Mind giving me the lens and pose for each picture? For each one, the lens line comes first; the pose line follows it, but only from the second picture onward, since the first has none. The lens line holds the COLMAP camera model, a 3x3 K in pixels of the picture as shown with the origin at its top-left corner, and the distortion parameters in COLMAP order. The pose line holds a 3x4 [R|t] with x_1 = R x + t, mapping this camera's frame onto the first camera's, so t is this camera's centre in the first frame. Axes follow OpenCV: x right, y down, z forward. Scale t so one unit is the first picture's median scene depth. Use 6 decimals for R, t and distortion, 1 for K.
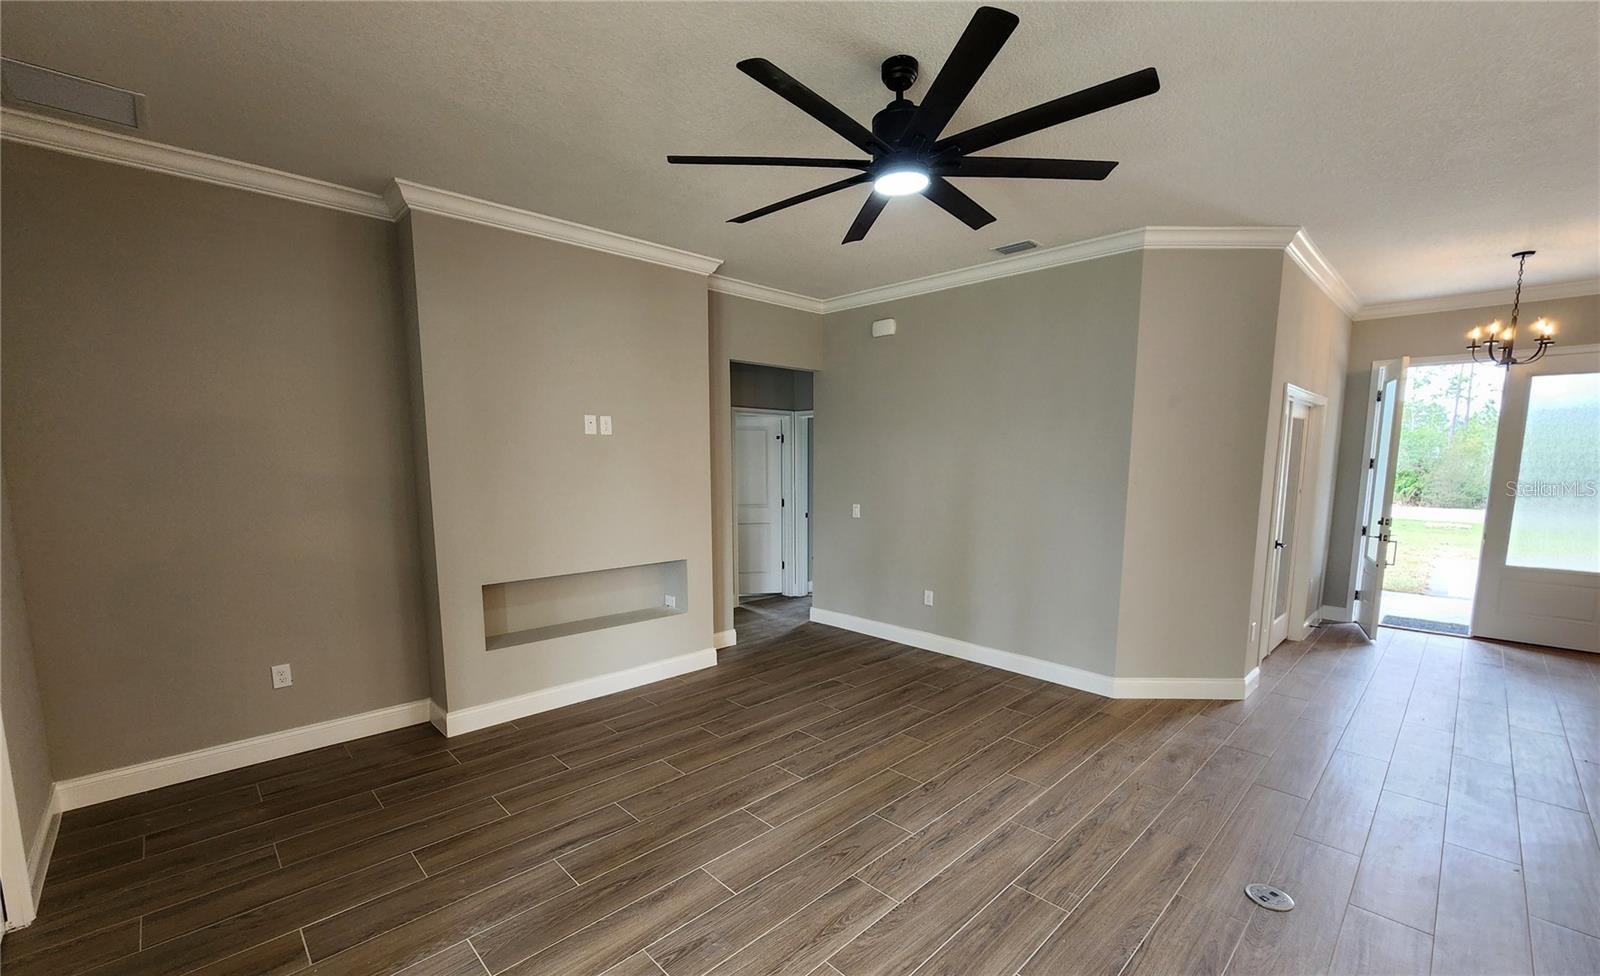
lens RADIAL K [[656.0, 0, 805.5], [0, 656.0, 540.5], [0, 0, 1]] dist [0.001357, -0.000011]
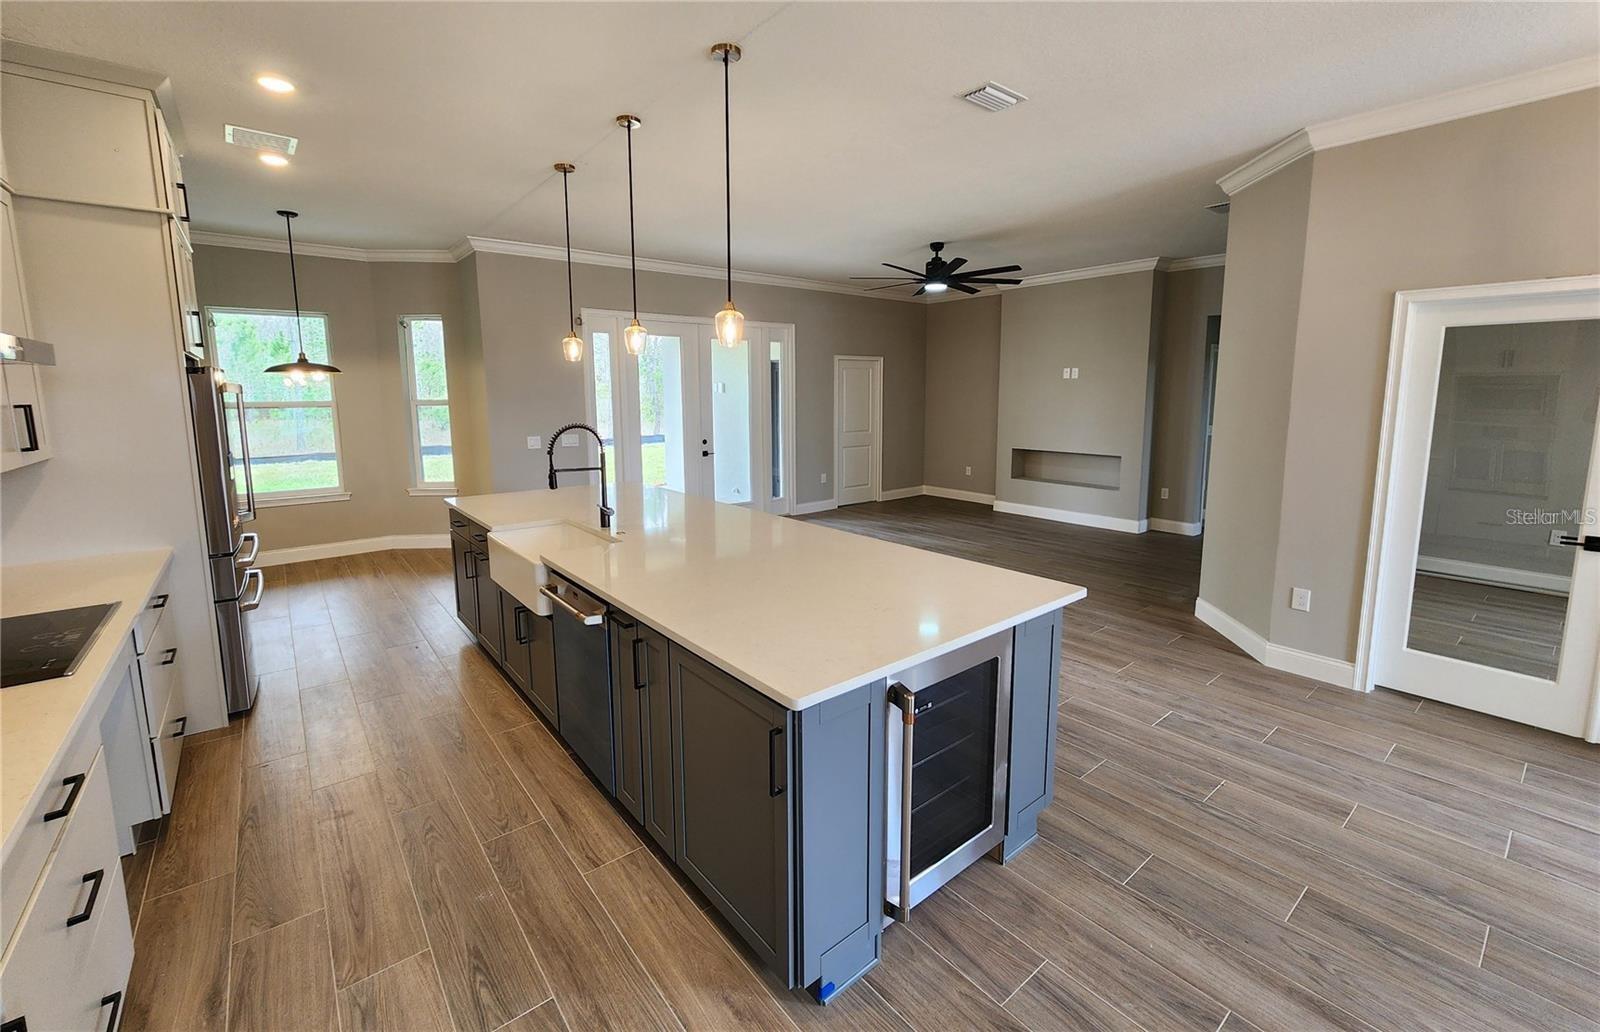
lens RADIAL K [[655.3, 0, 804.8], [0, 655.3, 481.4], [0, 0, 1]] dist [-0.001570, -0.000087]
pose [[-0.089012, 0.135646, -0.986751, 1.361766], [-0.125240, 0.981296, 0.146194, -0.044689], [0.988125, 0.136593, -0.070359, 0.365496]]
